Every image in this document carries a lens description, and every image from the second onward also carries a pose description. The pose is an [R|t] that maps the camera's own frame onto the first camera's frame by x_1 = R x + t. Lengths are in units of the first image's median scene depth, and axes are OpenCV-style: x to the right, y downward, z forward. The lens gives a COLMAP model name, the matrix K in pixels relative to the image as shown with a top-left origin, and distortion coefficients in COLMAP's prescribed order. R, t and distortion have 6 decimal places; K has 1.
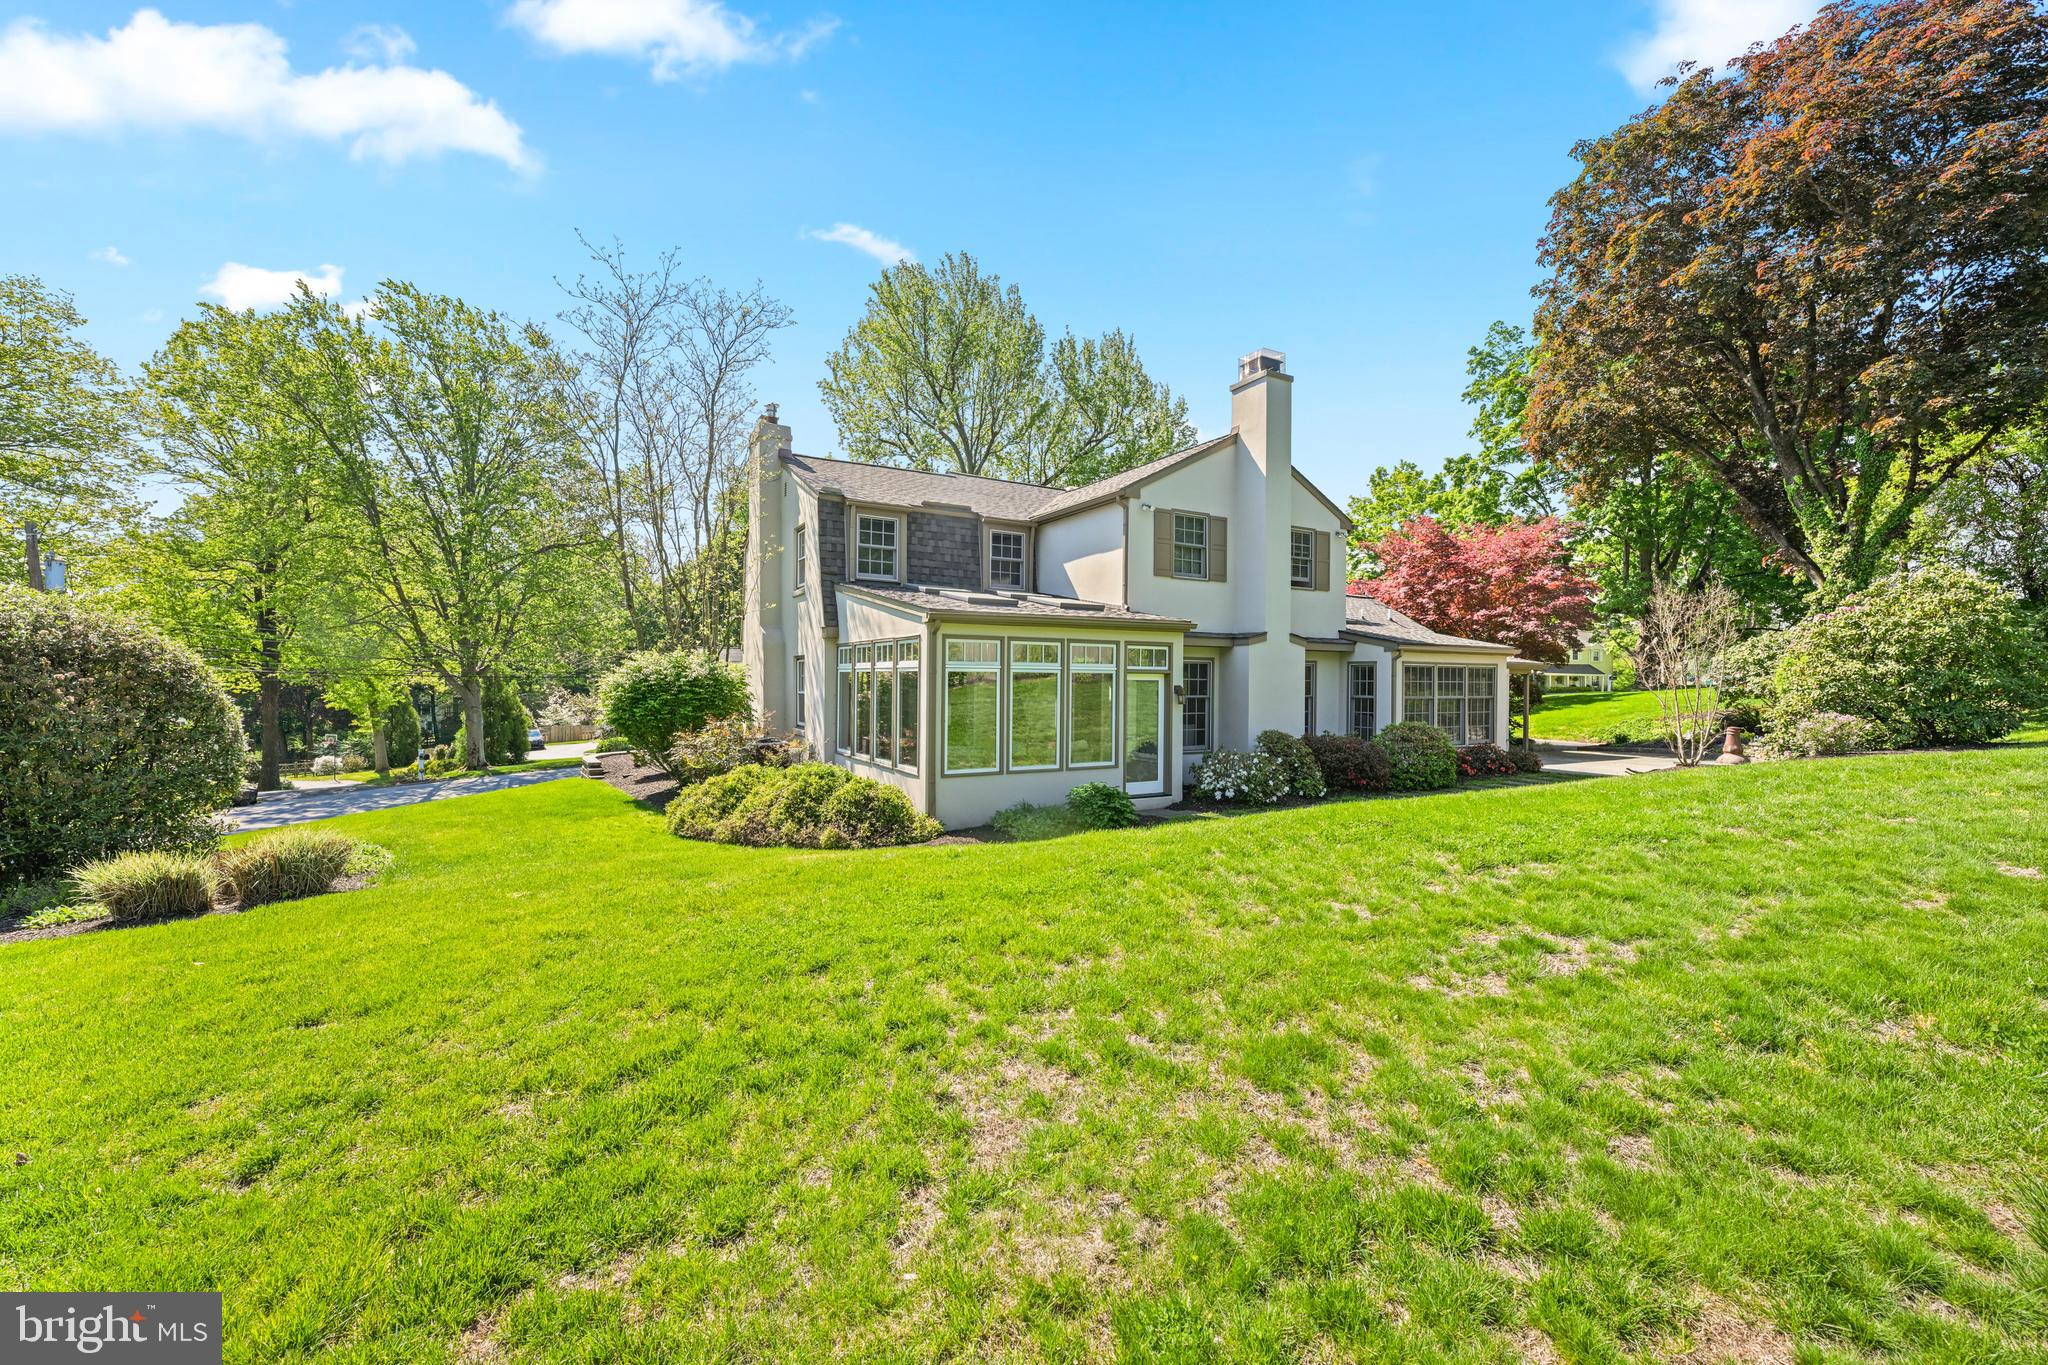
lens RADIAL K [[825.0, 0, 1023.4], [0, 825.0, 687.9], [0, 0, 1]] dist [-0.002420, 0.000339]
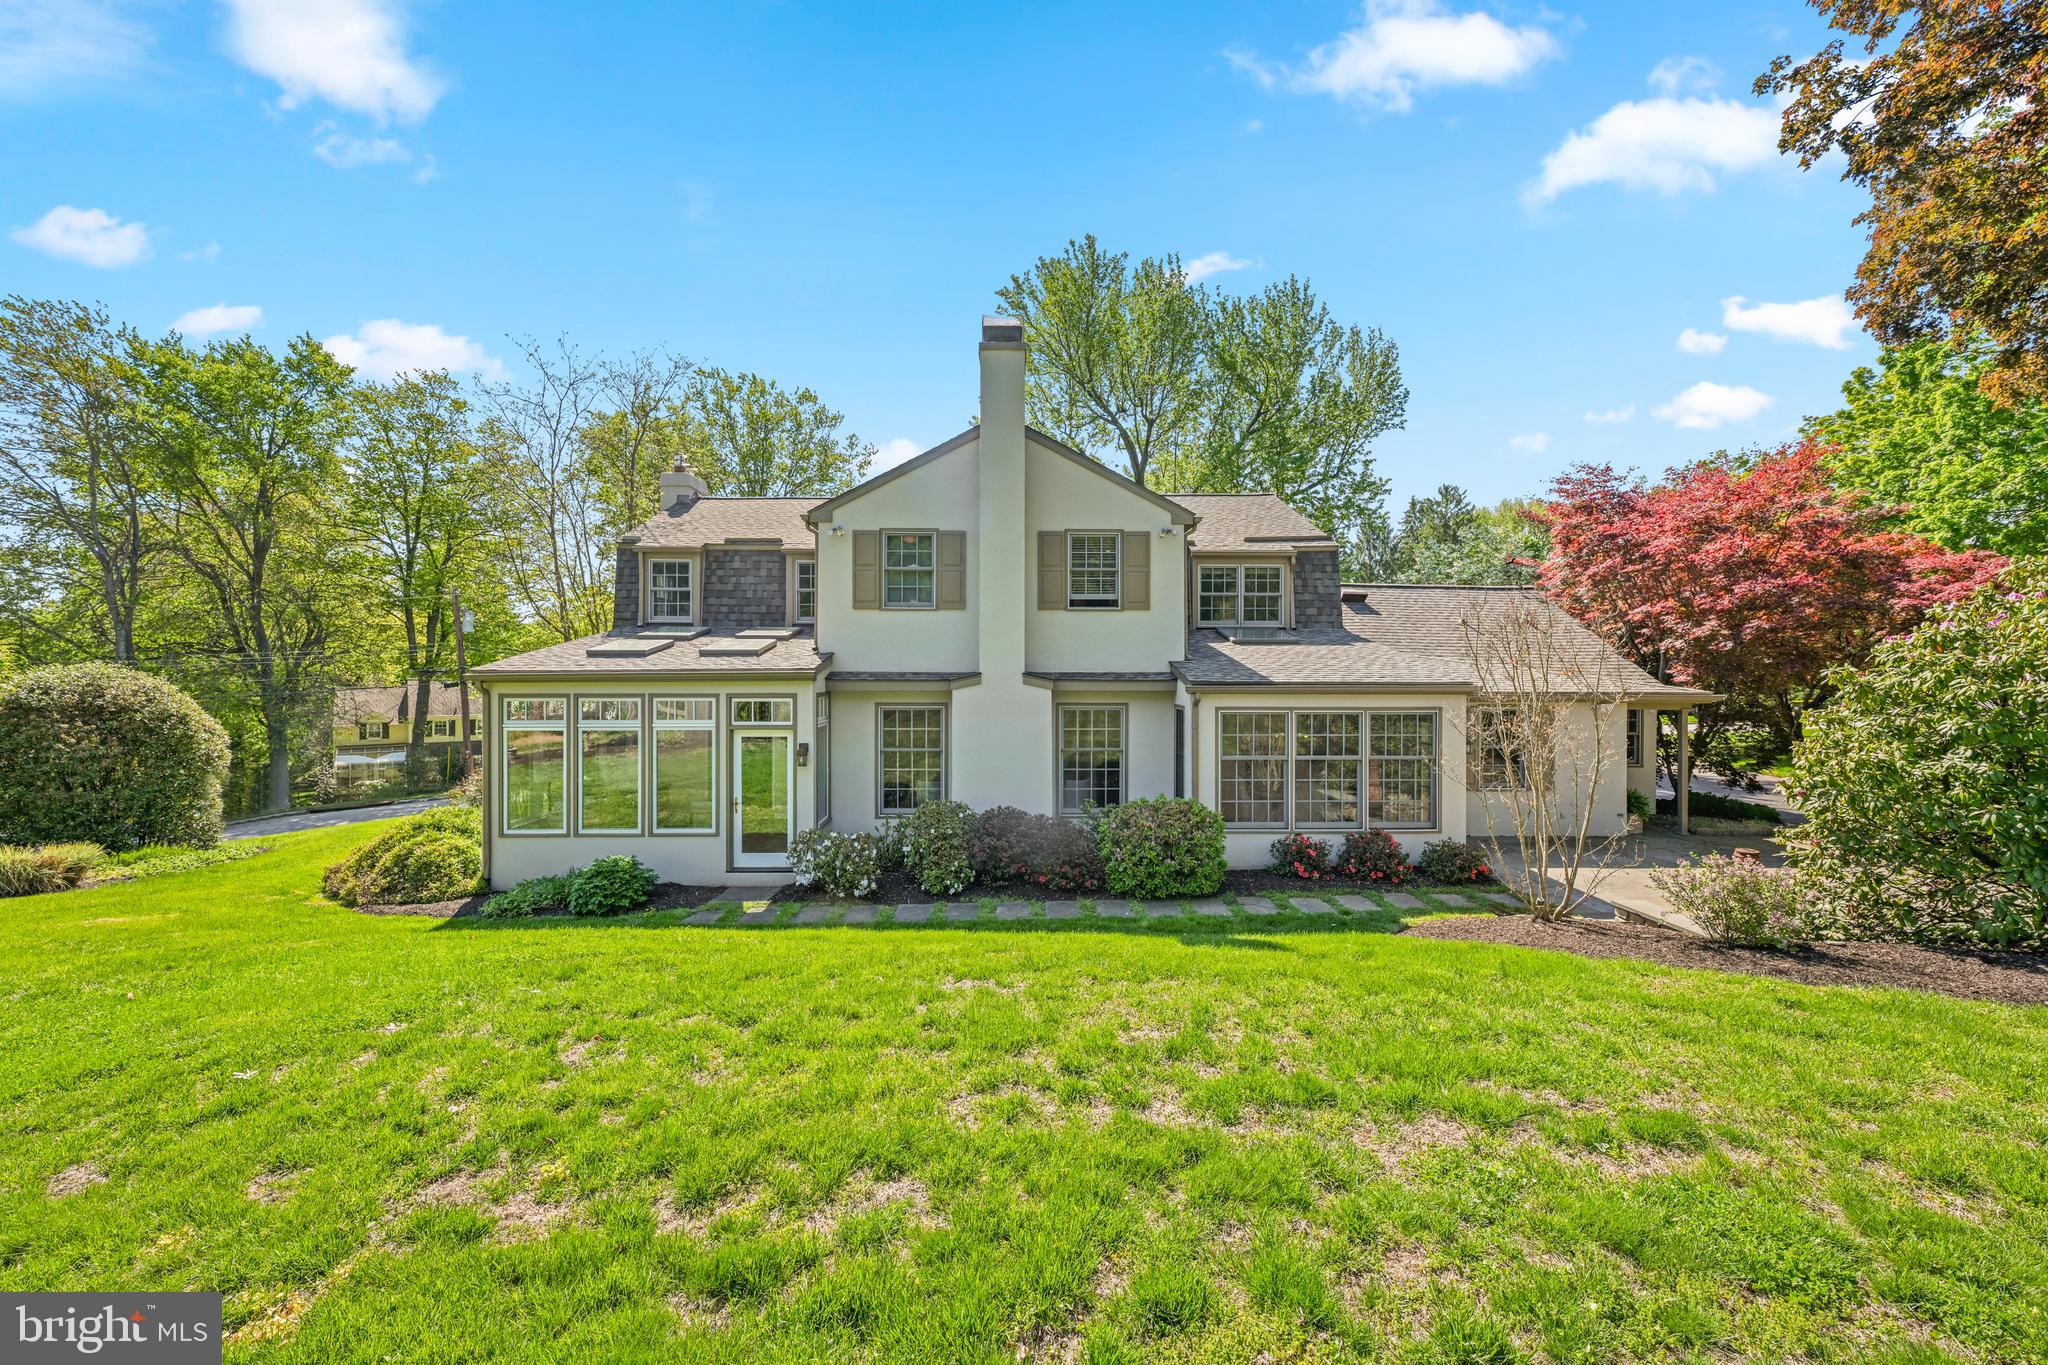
lens RADIAL K [[825.0, 0, 1008.5], [0, 825.0, 681.0], [0, 0, 1]] dist [-0.002420, 0.000339]
pose [[0.882179, -0.000132, -0.470914, 0.663793], [0.002720, 0.999985, 0.004814, -0.060784], [0.470906, -0.005528, 0.882166, 0.295910]]
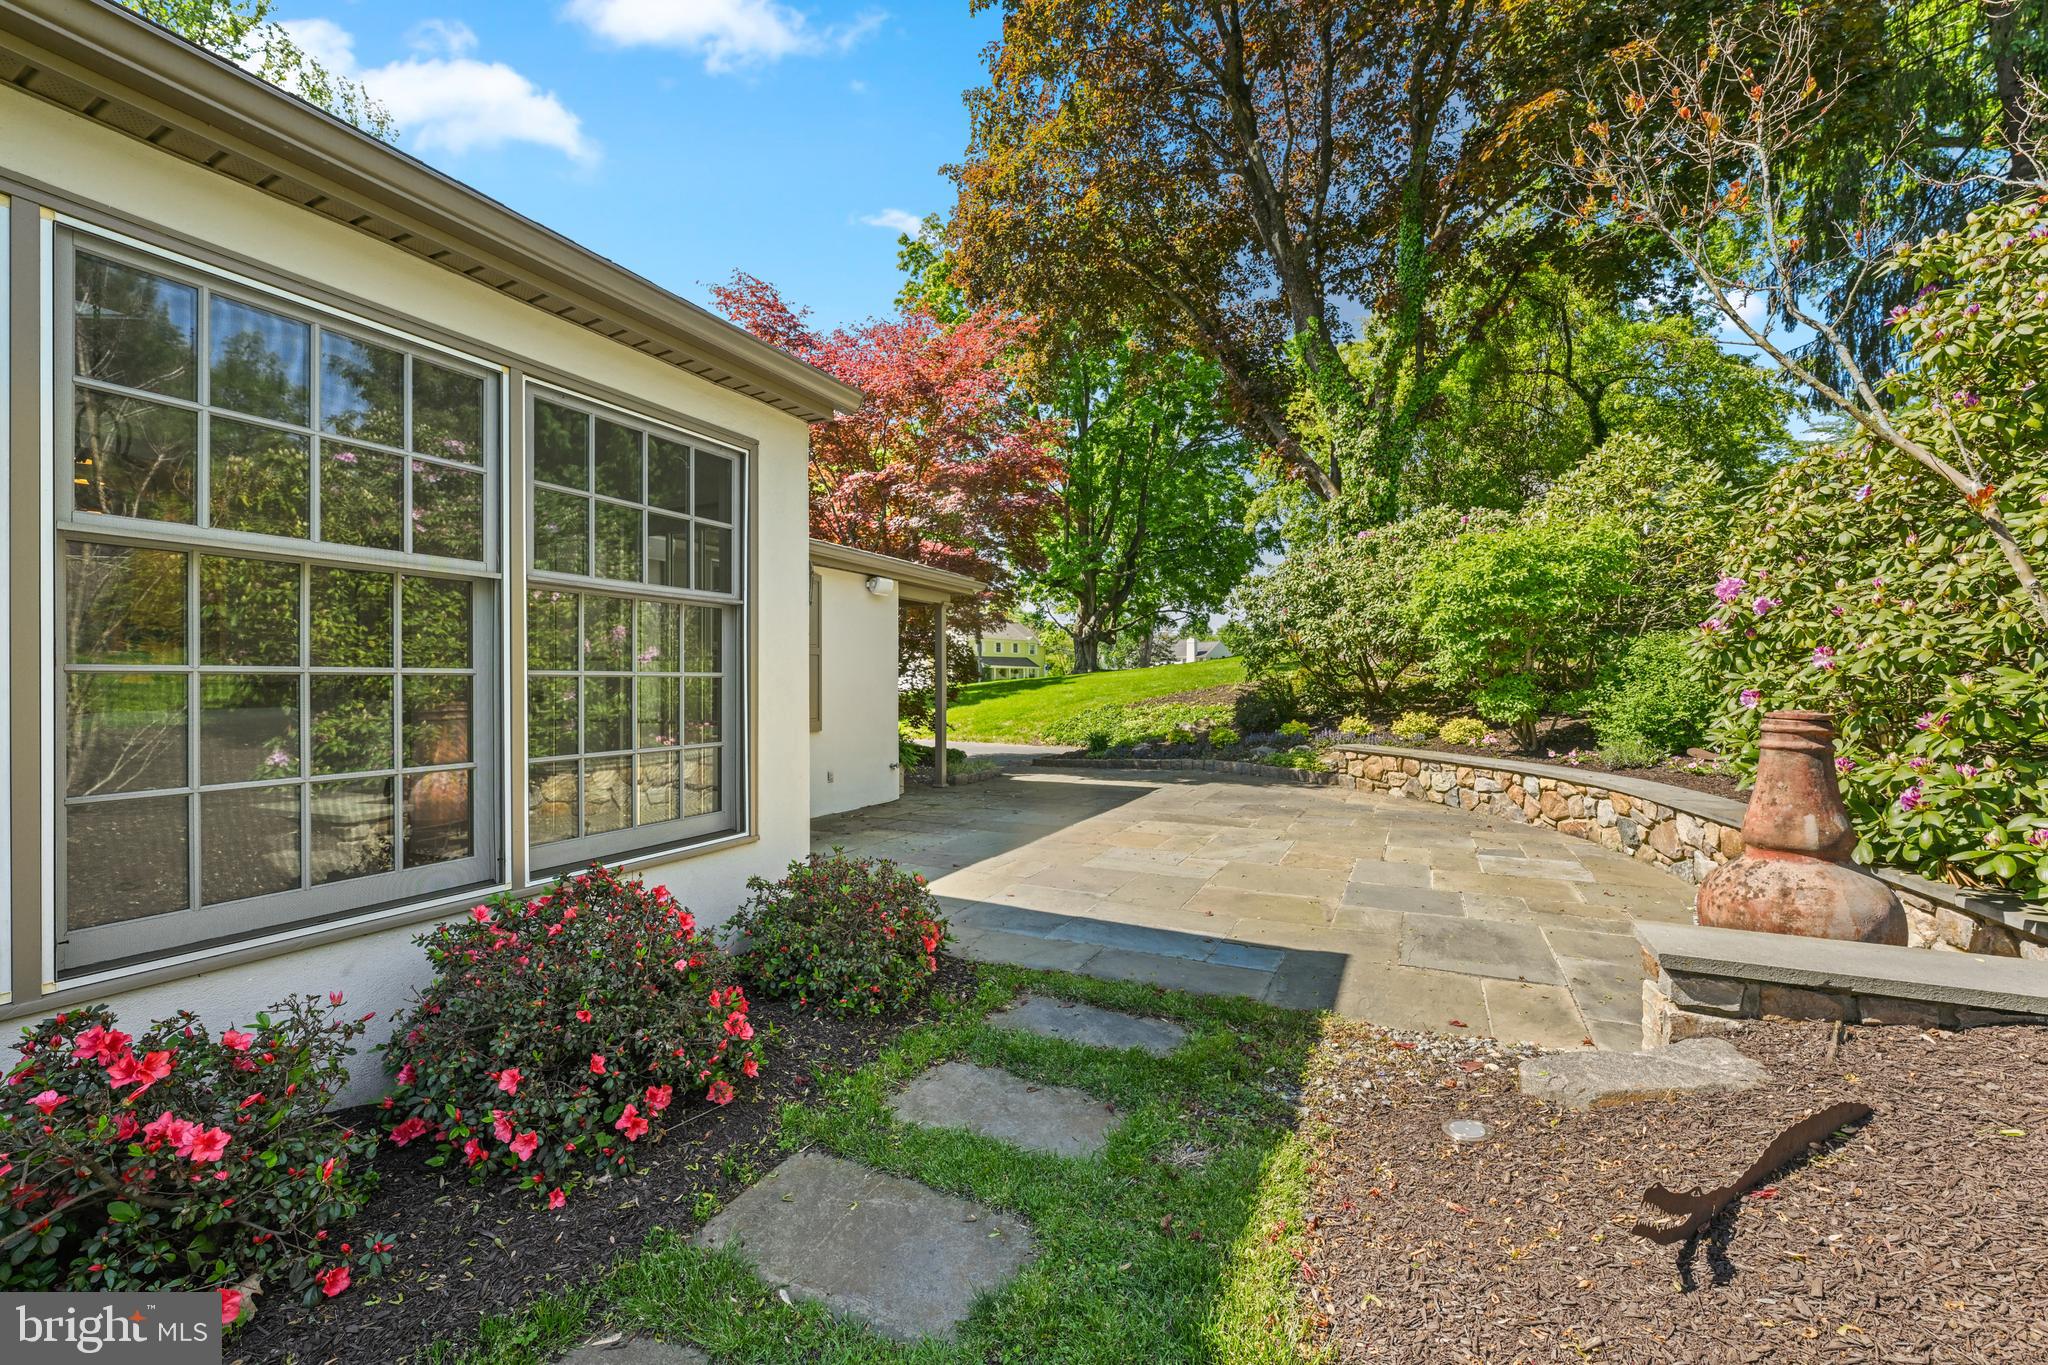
lens RADIAL K [[825.0, 0, 1027.1], [0, 825.0, 686.0], [0, 0, 1]] dist [-0.002420, 0.000339]
pose [[0.821747, -0.011077, 0.569745, 0.586283], [0.013244, 0.999912, 0.000339, 0.039136], [-0.569698, 0.007267, 0.821822, 0.905671]]
